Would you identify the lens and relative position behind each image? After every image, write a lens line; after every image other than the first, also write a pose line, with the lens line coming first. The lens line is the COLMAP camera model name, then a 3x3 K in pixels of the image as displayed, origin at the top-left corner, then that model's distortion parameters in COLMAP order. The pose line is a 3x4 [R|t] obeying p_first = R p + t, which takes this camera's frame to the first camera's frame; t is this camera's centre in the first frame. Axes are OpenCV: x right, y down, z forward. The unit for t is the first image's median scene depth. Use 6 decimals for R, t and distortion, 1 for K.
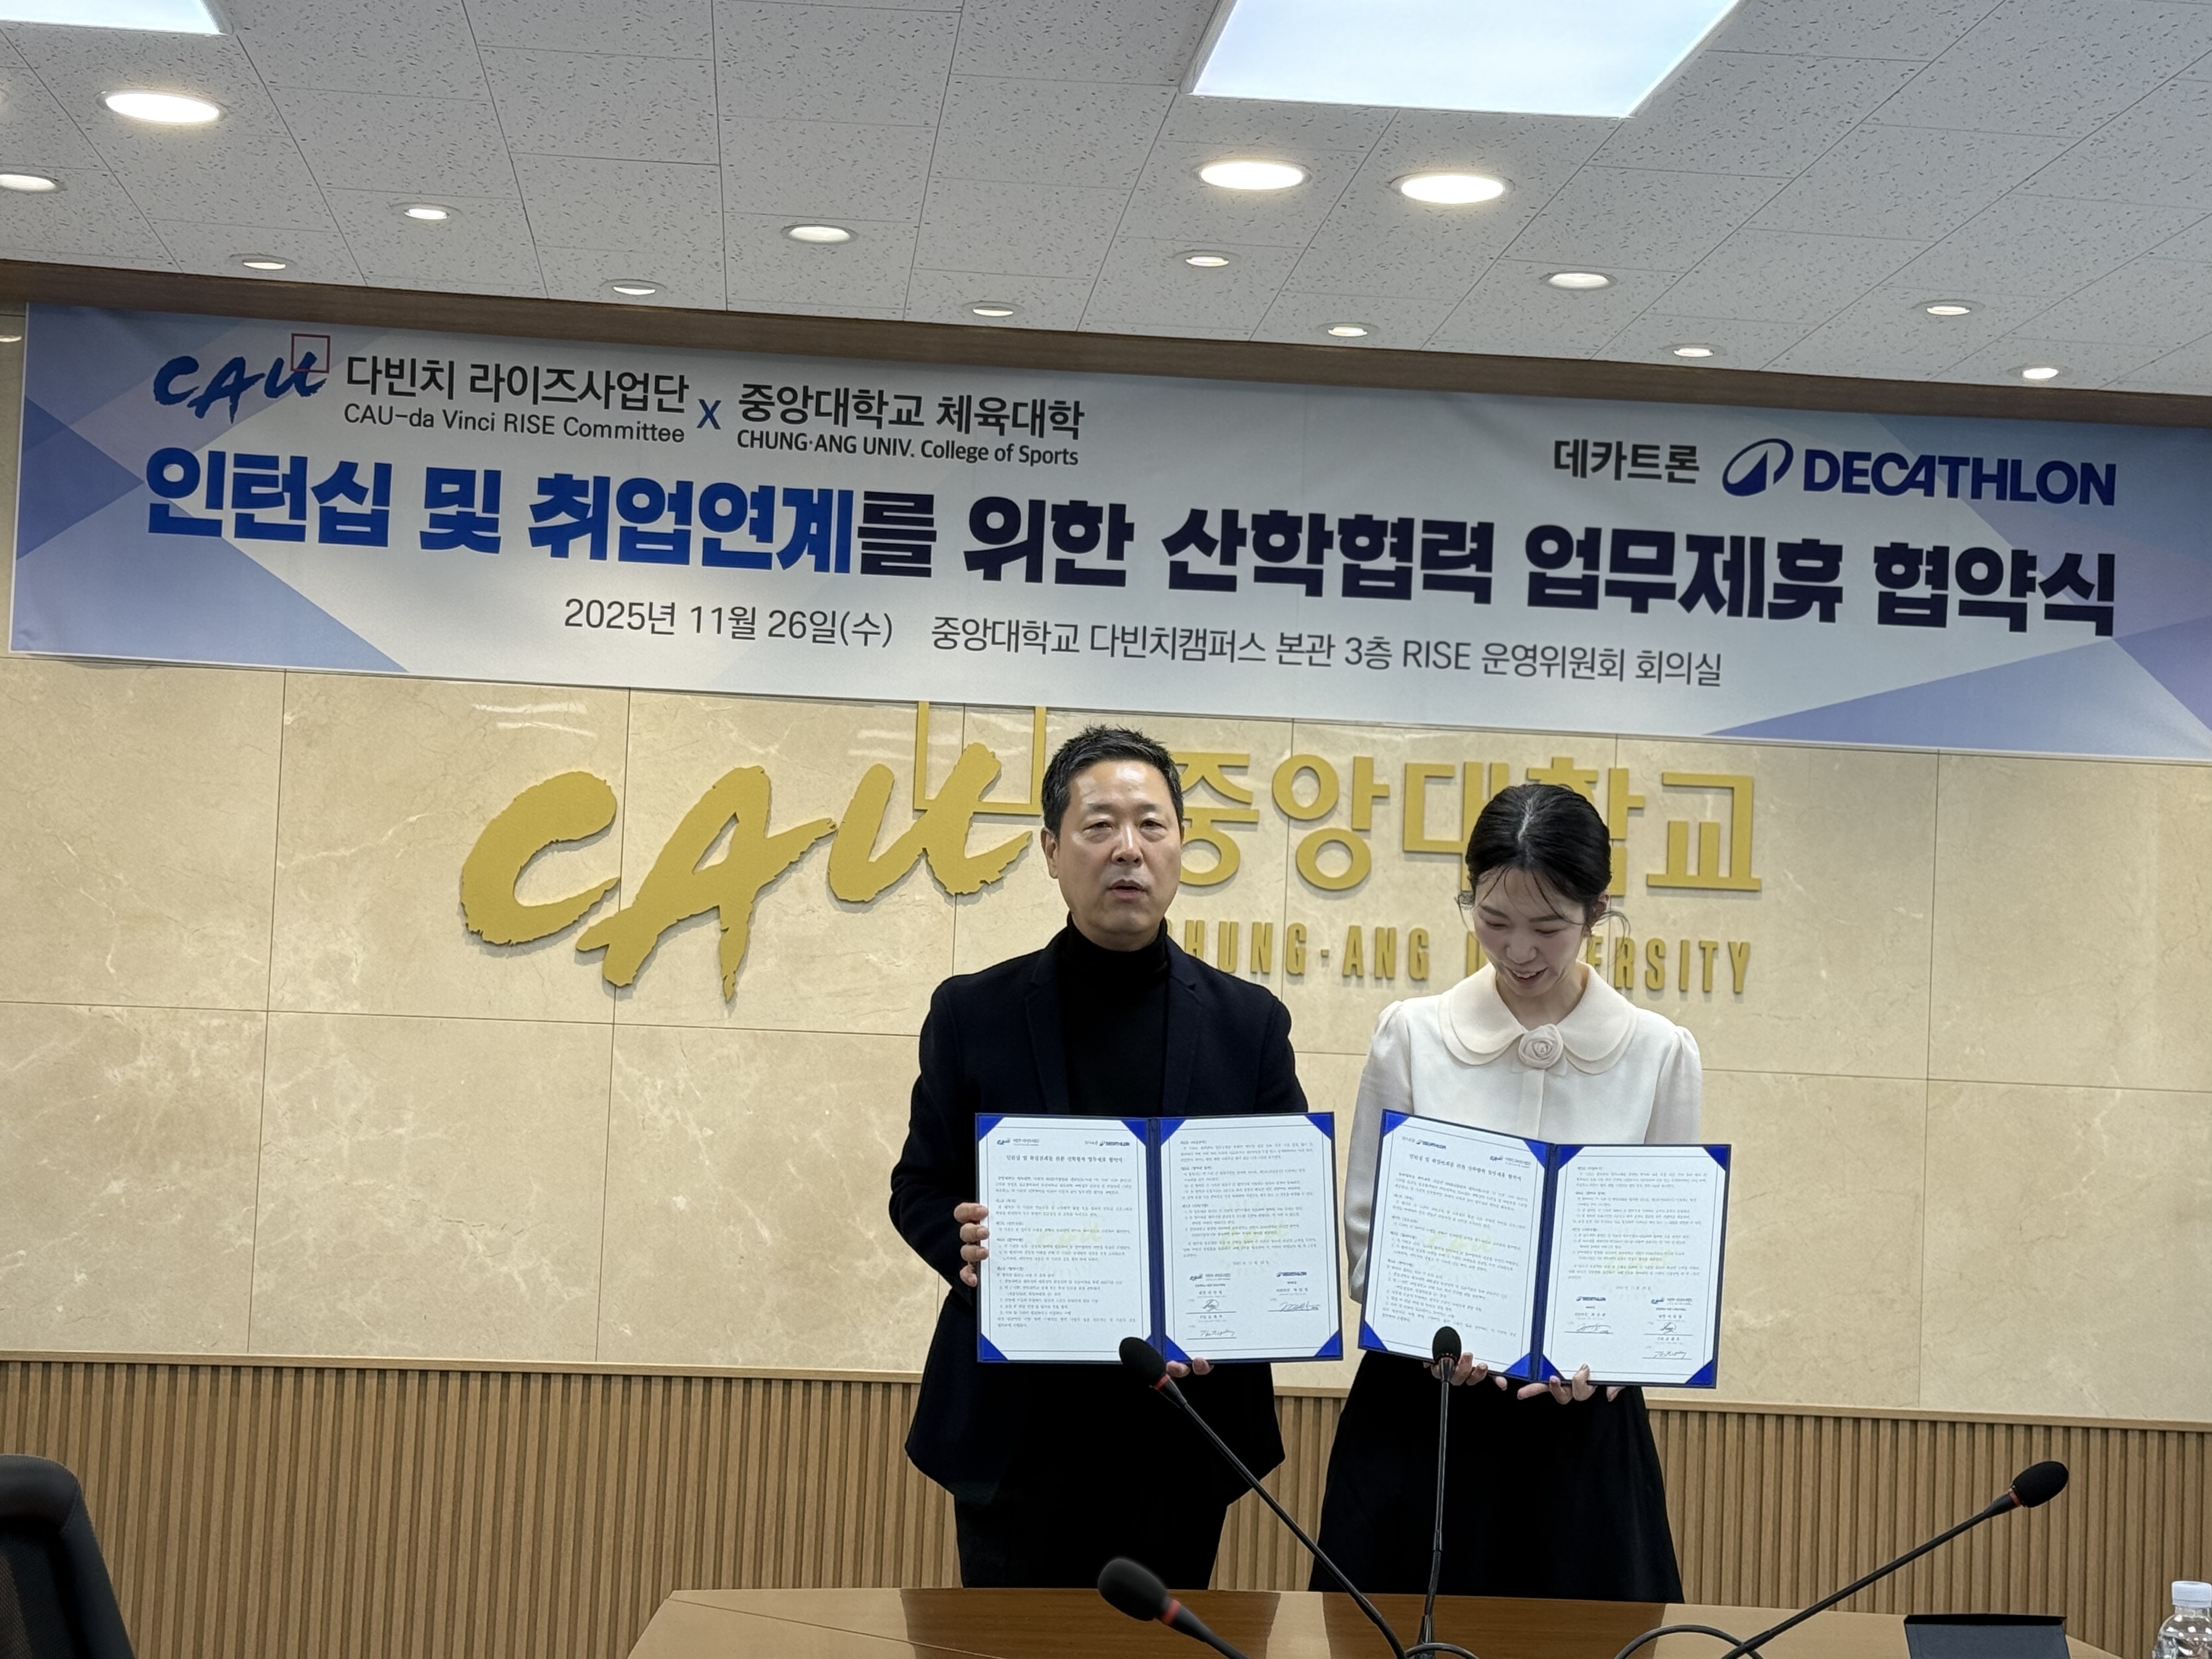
lens RADIAL K [[3686.2, 0, 1106.0], [0, 3686.2, 829.5], [0, 0, 1]] dist [0.137454, -0.047517]
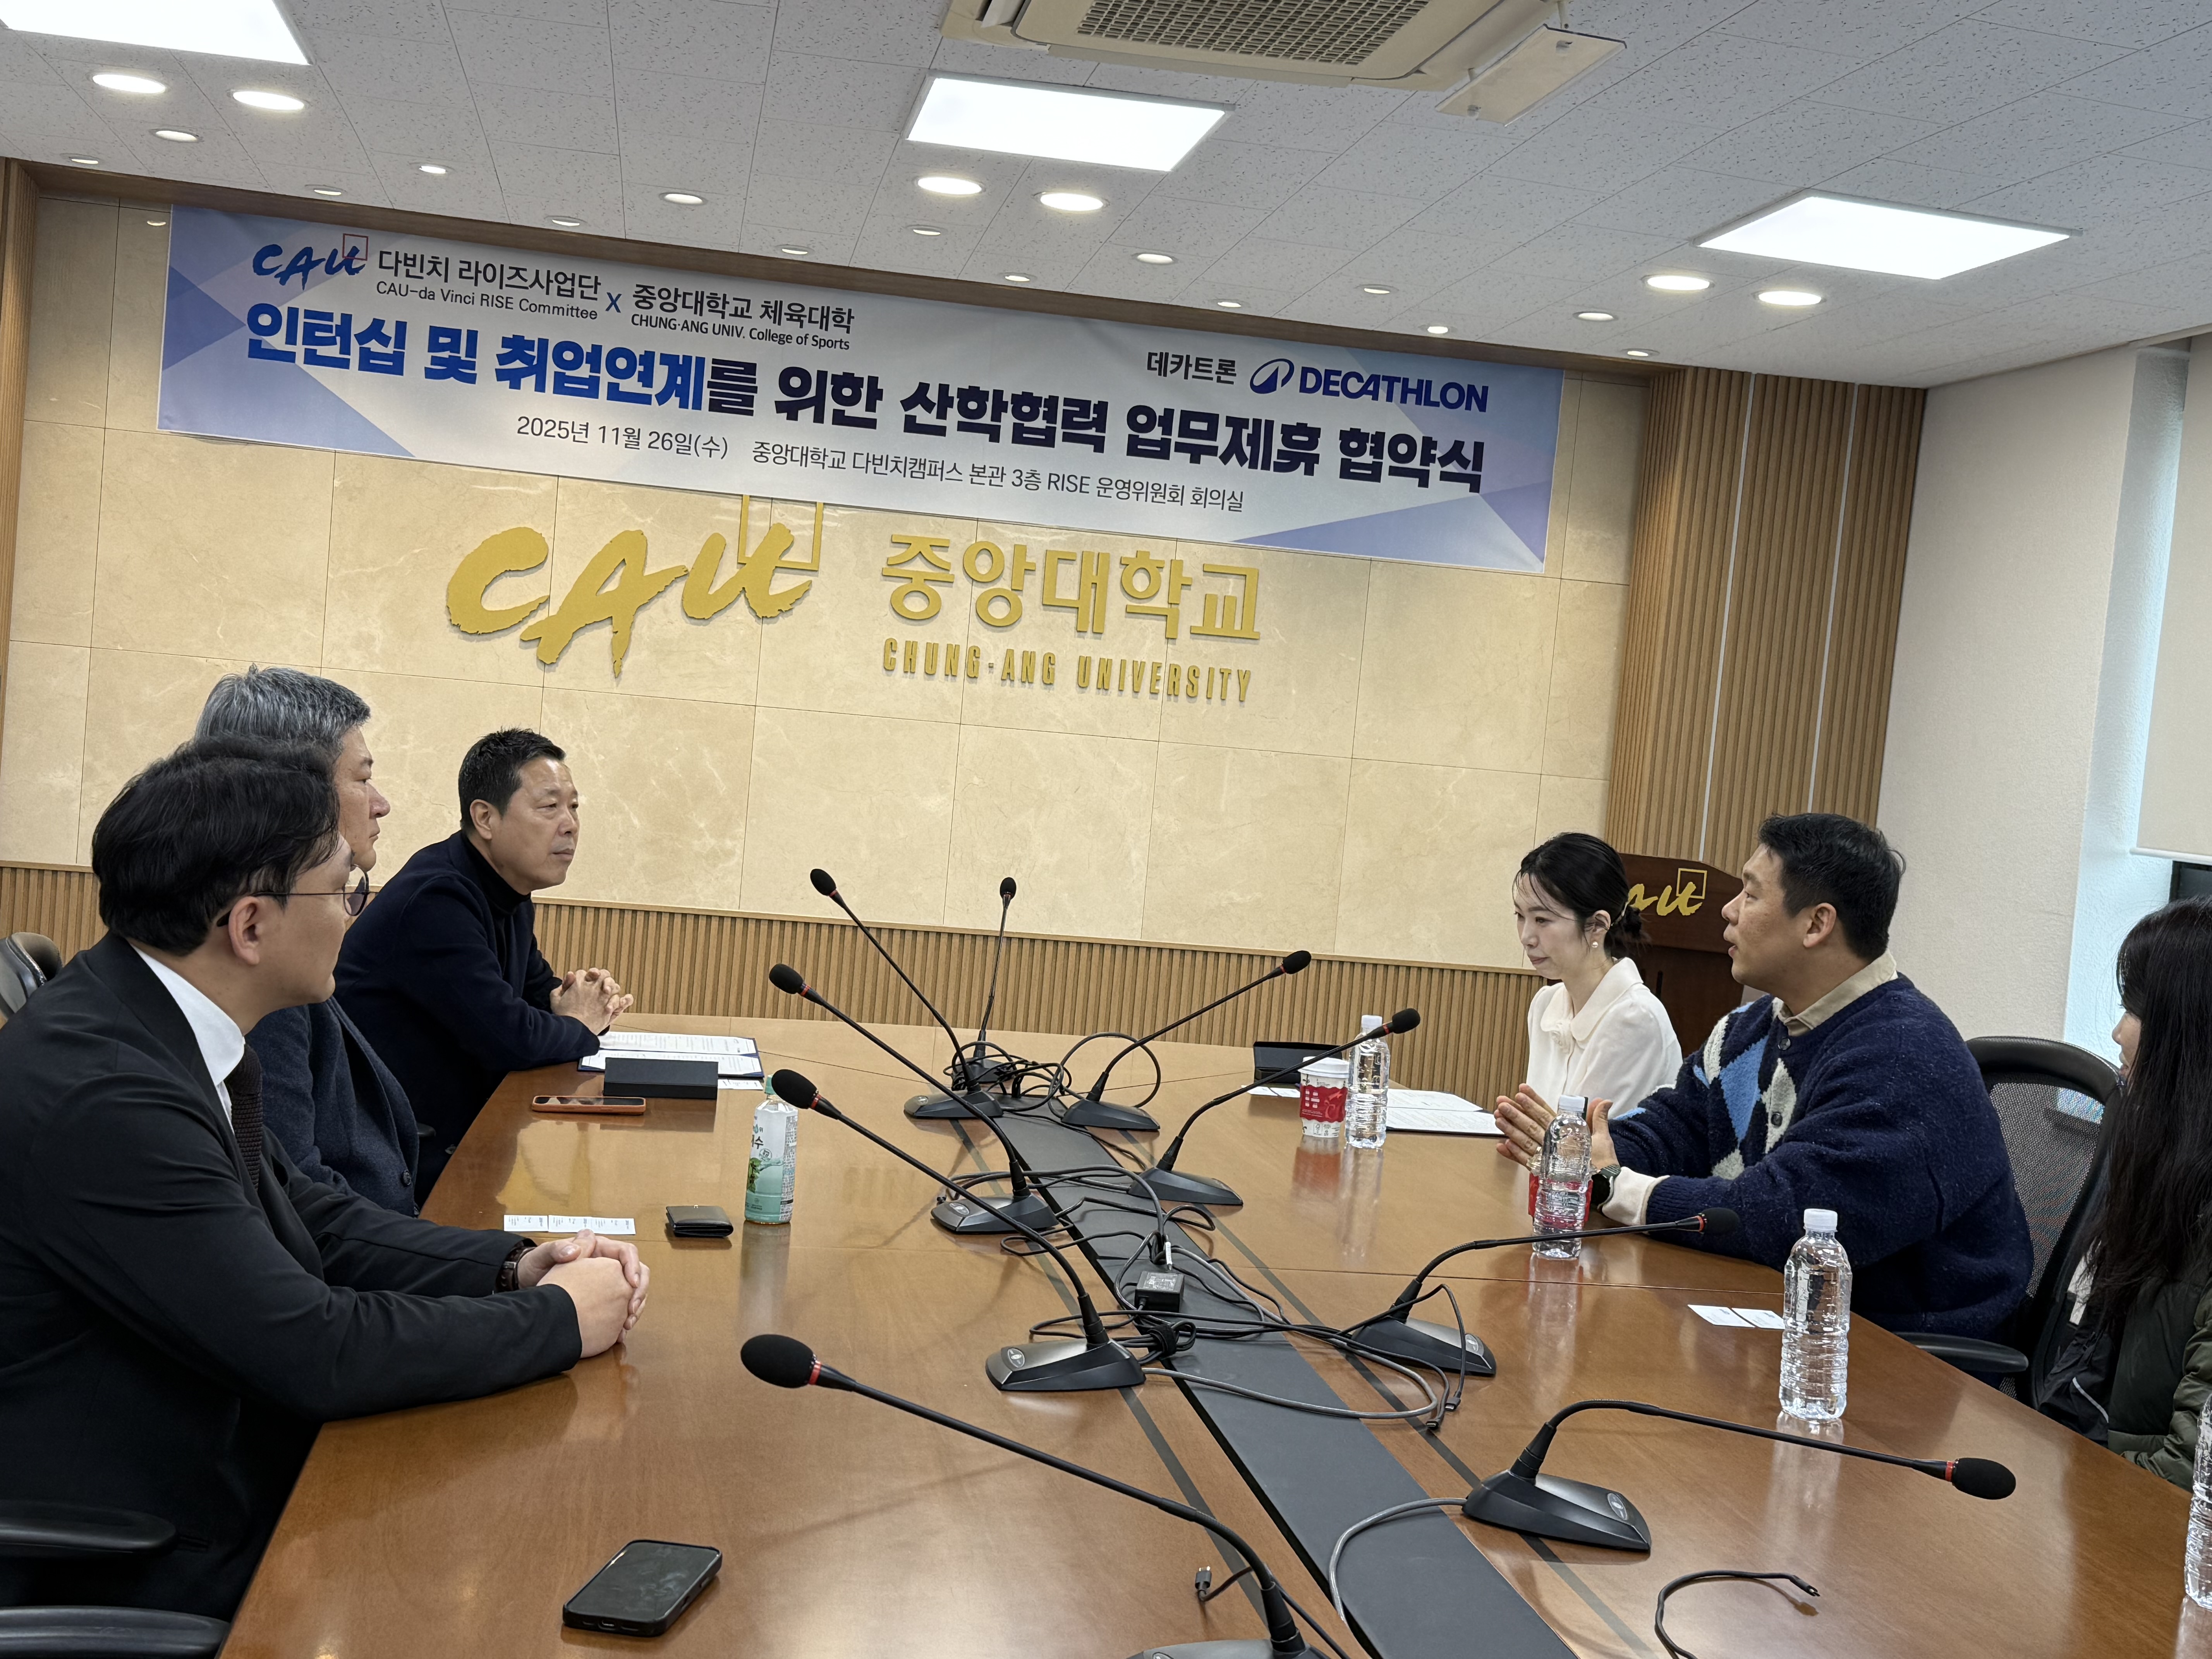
lens RADIAL K [[2581.9, 0, 1111.0], [0, 2581.9, 834.6], [0, 0, 1]] dist [0.177889, -0.353597]
pose [[0.995881, 0.041865, 0.080428, 0.023427], [-0.049627, 0.994040, 0.097067, -0.005431], [-0.075885, -0.100659, 0.992023, -0.141473]]
